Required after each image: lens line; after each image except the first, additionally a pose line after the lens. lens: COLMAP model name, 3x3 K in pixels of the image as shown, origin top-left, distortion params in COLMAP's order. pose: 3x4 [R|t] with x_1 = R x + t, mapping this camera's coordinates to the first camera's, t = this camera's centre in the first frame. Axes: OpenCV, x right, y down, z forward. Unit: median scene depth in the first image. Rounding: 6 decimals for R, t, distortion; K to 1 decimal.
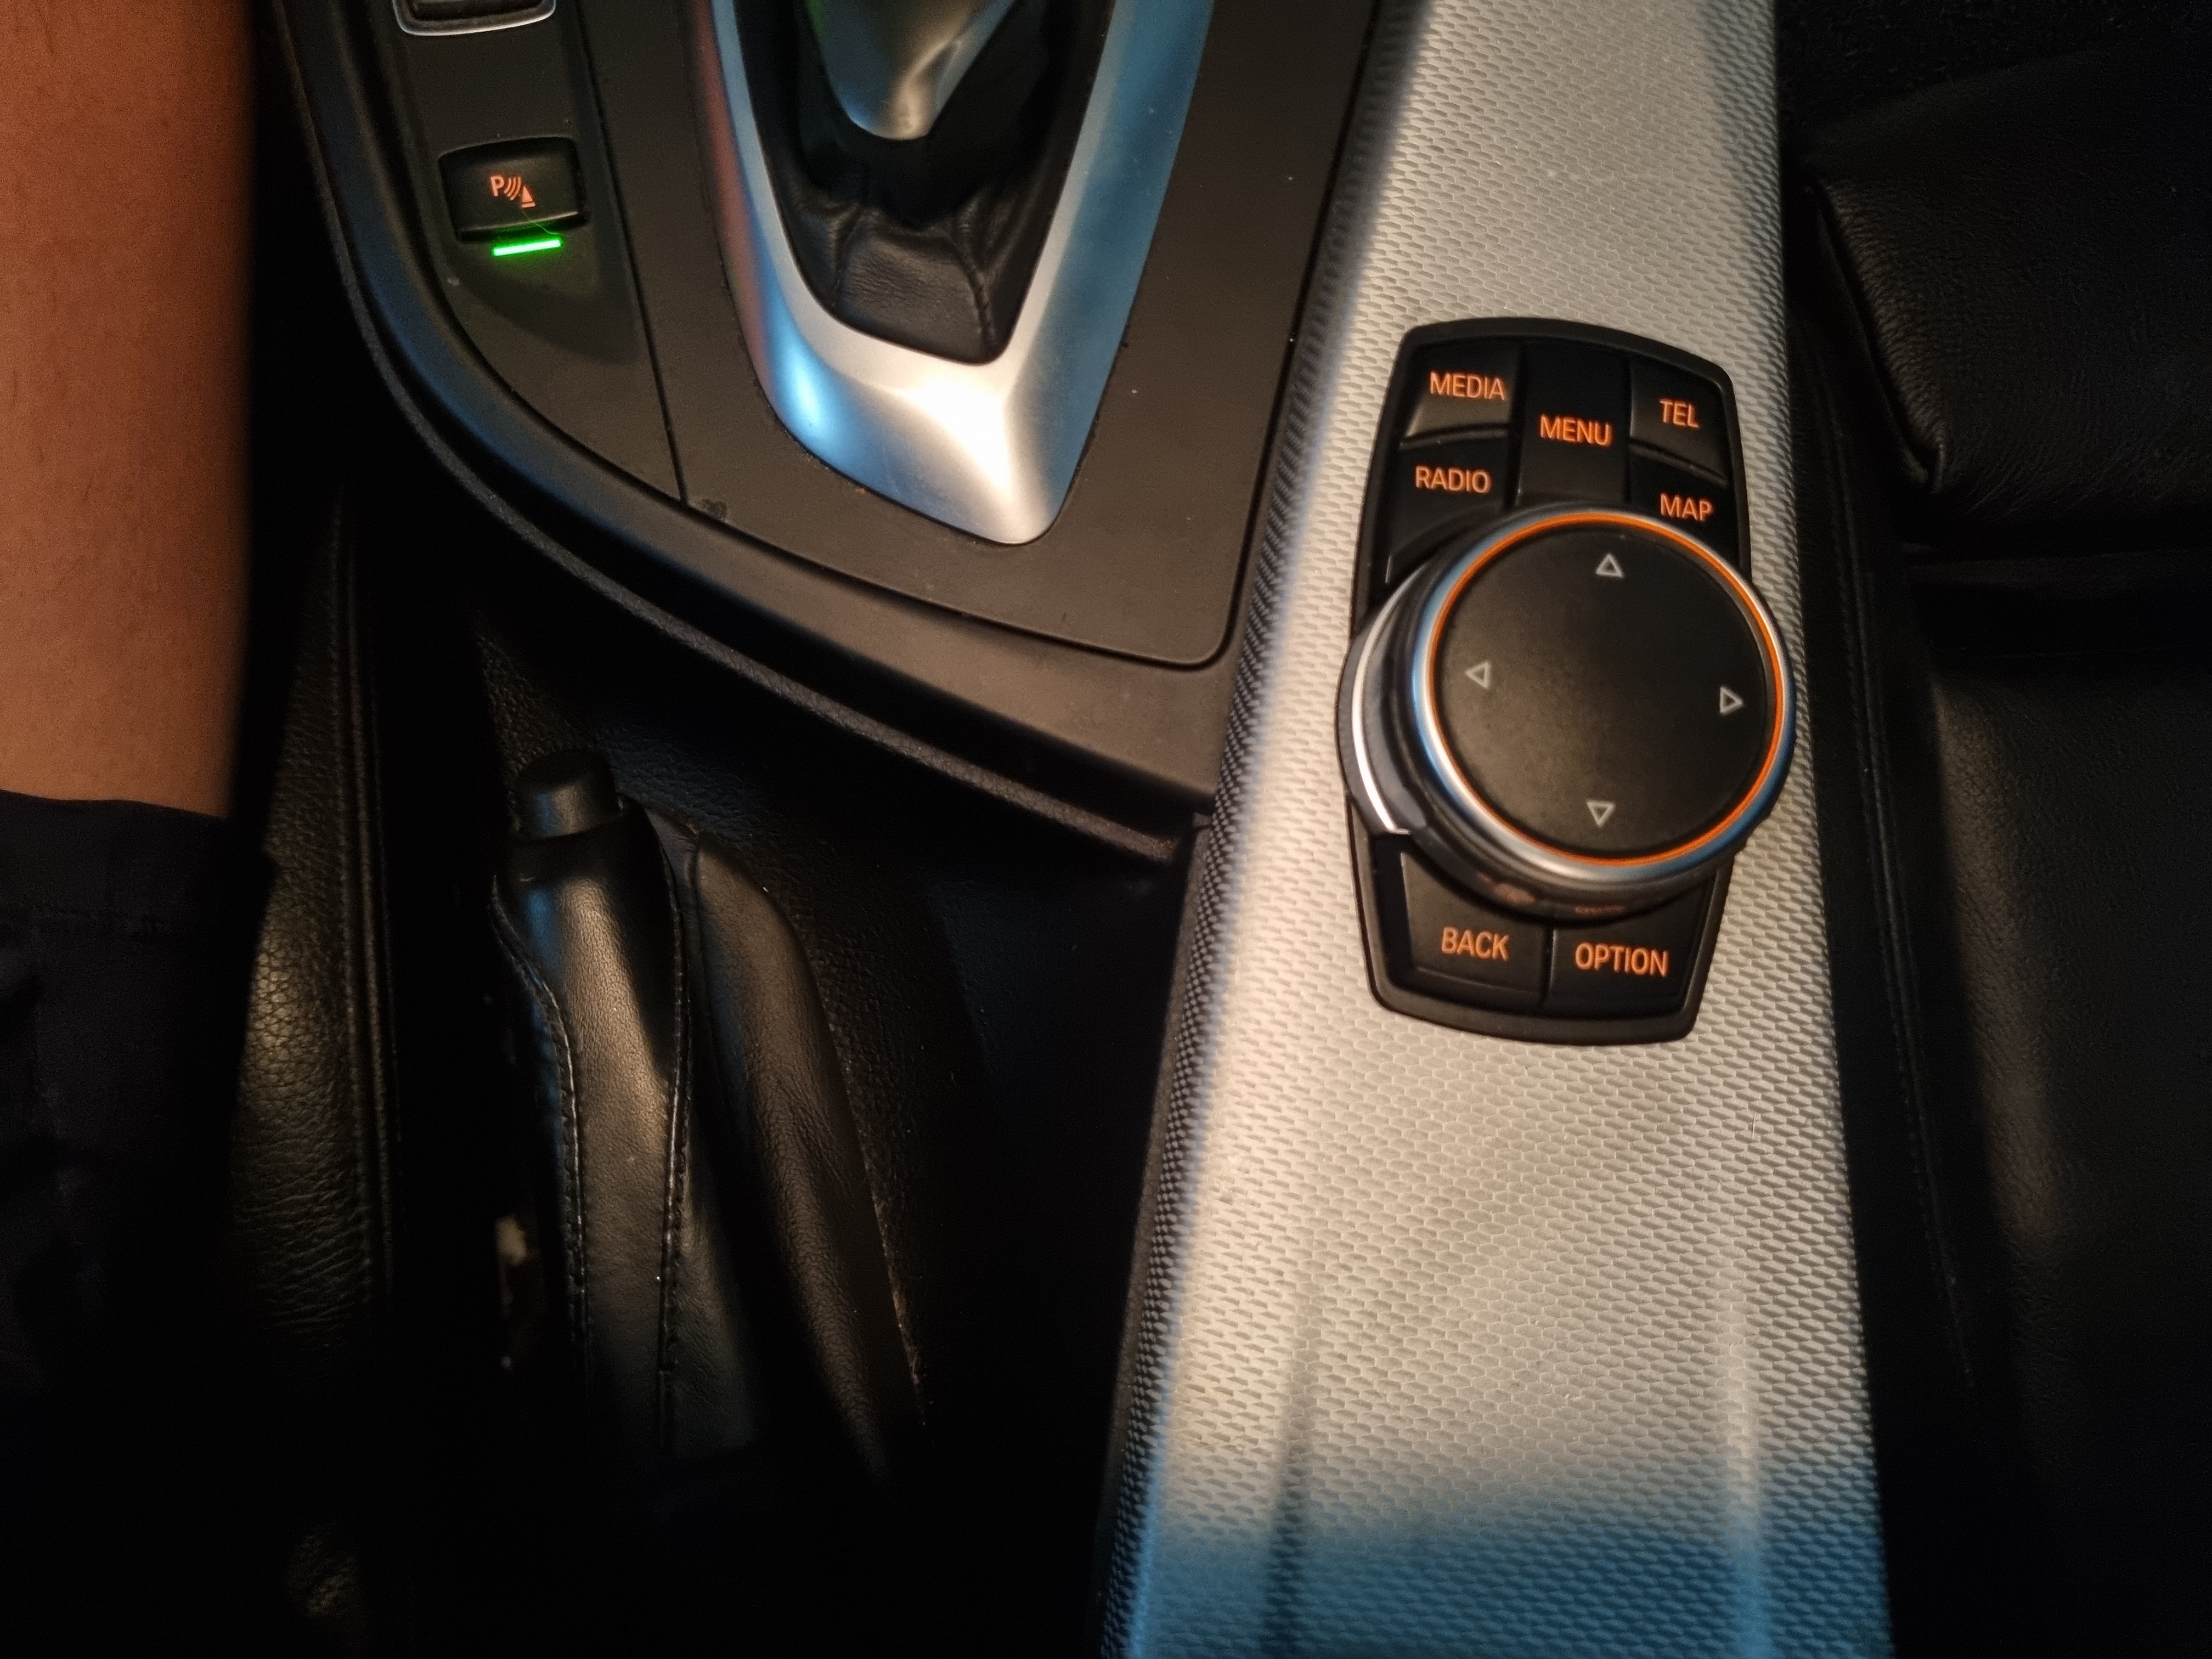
lens RADIAL K [[1684.1, 0, 1105.6], [0, 1684.1, 839.1], [0, 0, 1]] dist [0.032105, -0.028506]
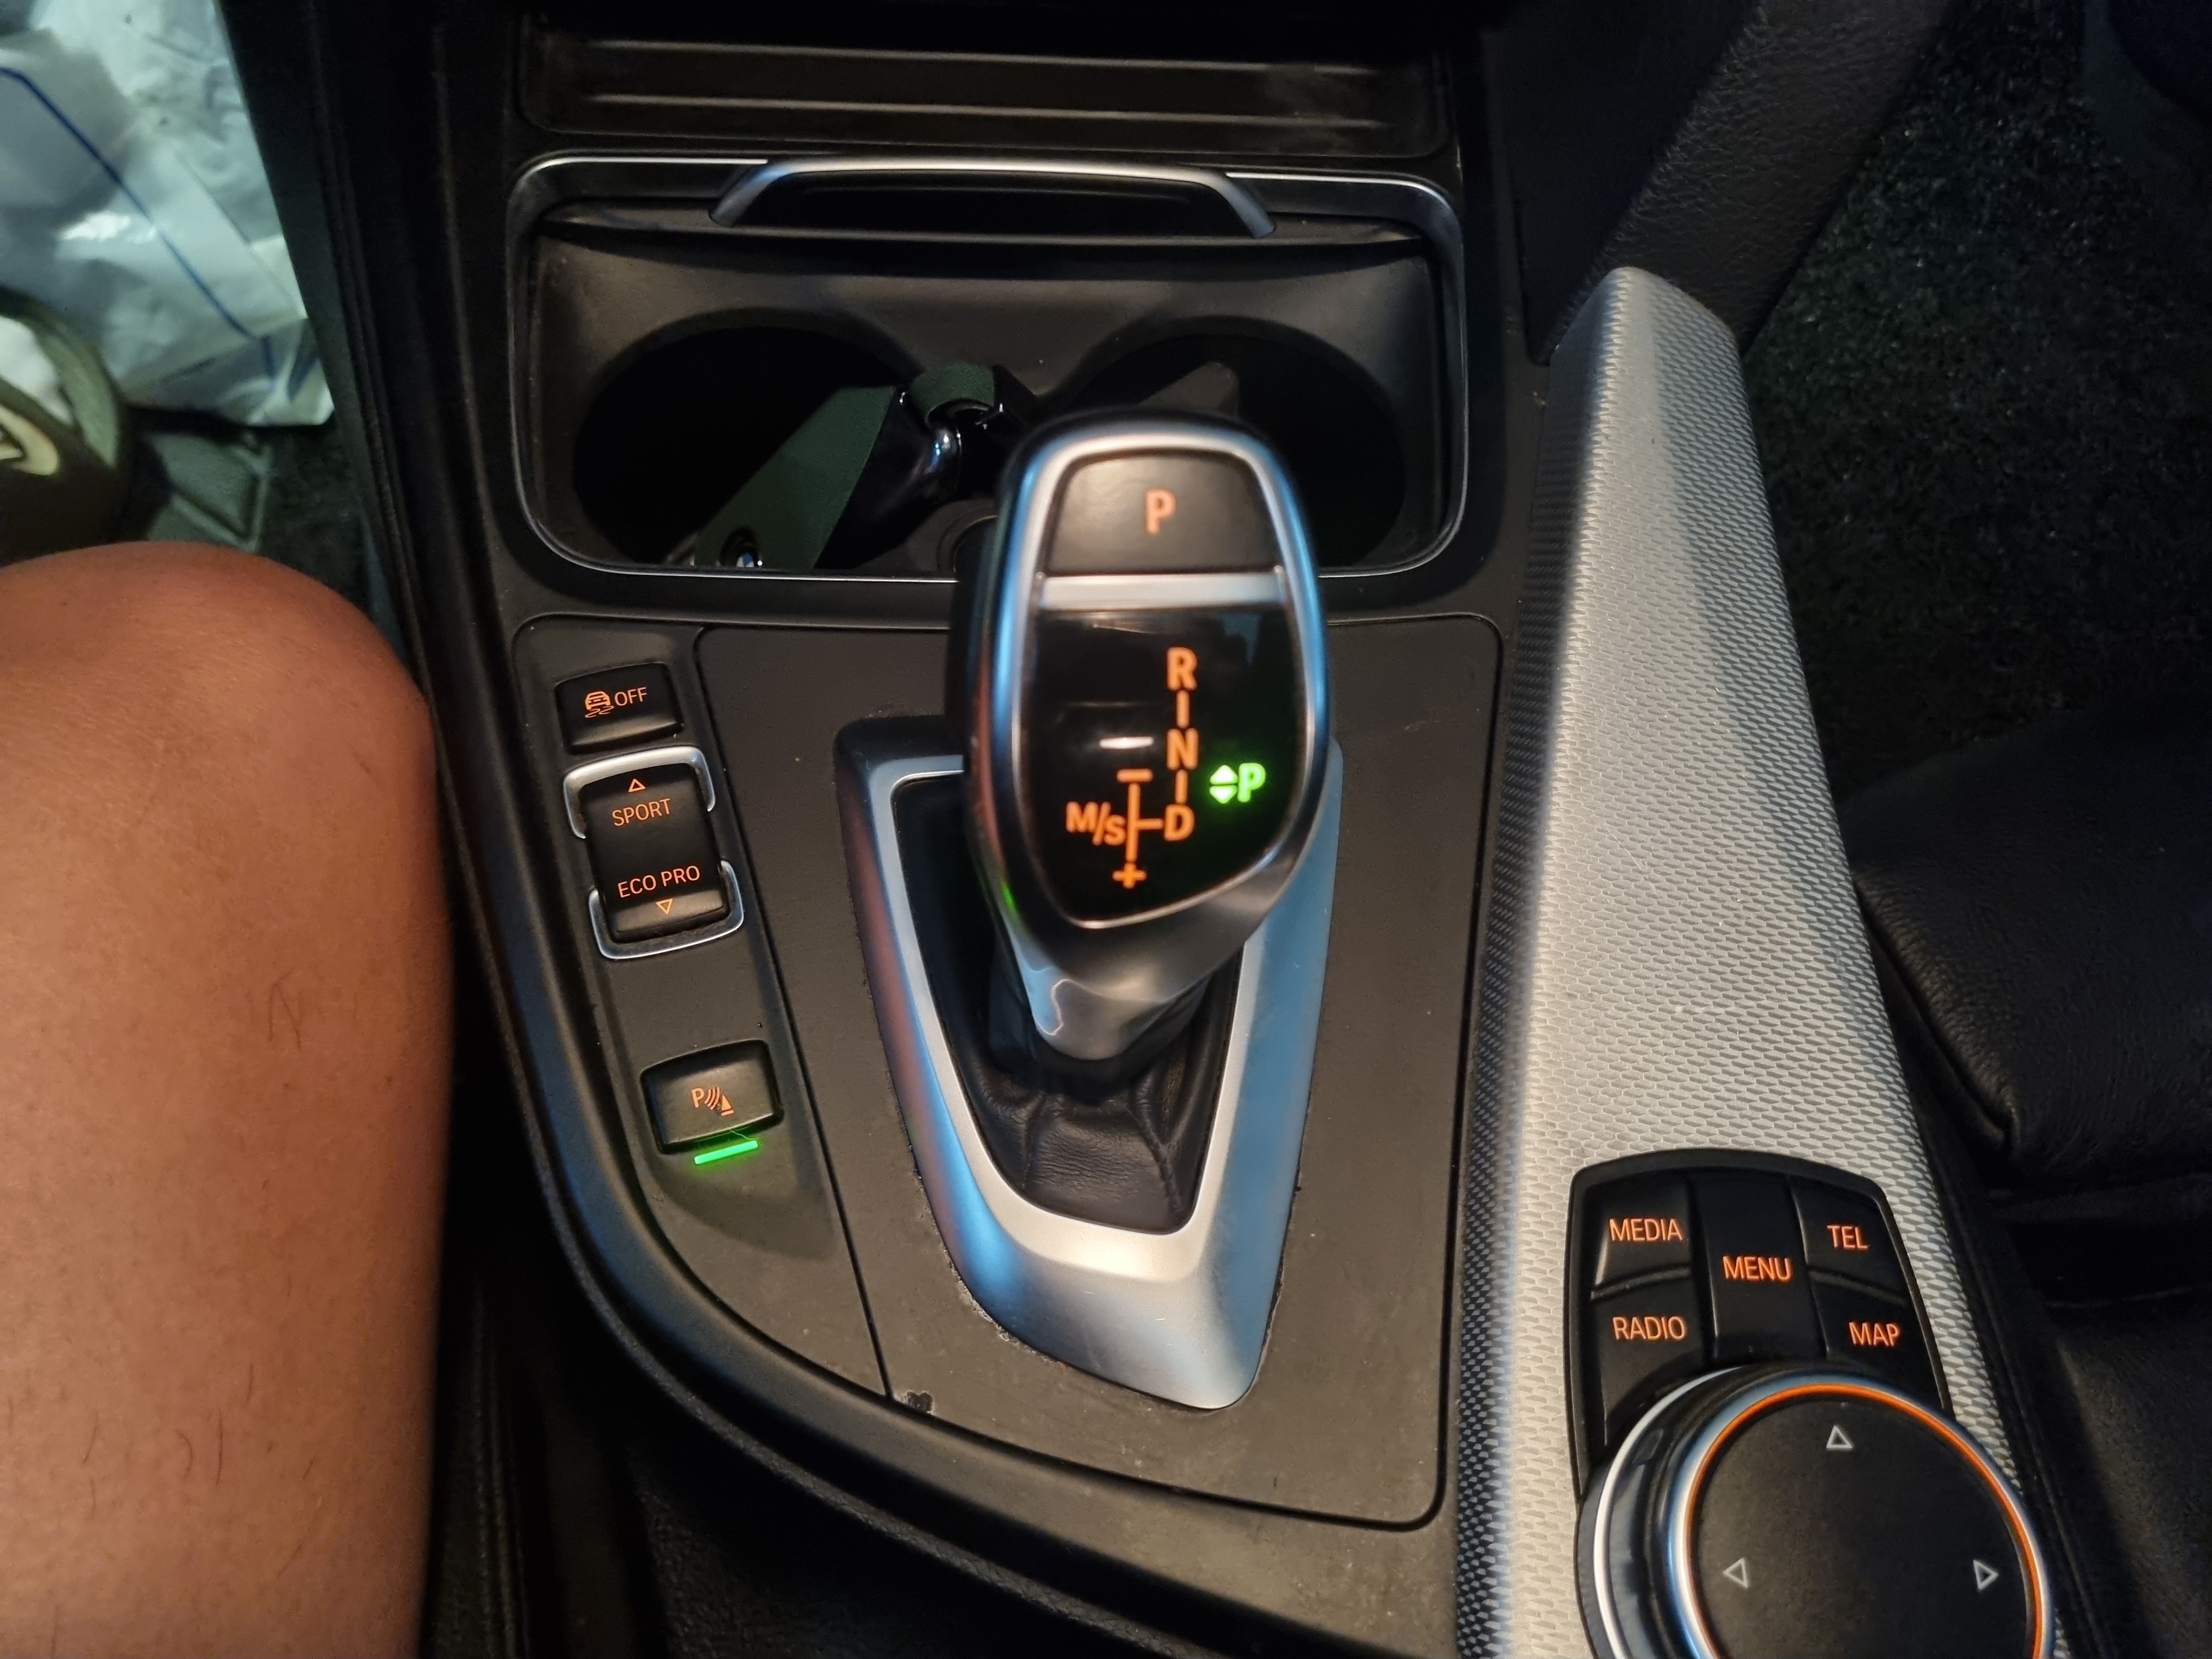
lens RADIAL K [[1684.1, 0, 1100.5], [0, 1684.1, 818.7], [0, 0, 1]] dist [0.032105, -0.028506]
pose [[0.996290, -0.076825, 0.038771, -0.137781], [0.084359, 0.960898, -0.263740, -0.256755], [-0.016994, 0.266032, 0.963814, -0.066997]]
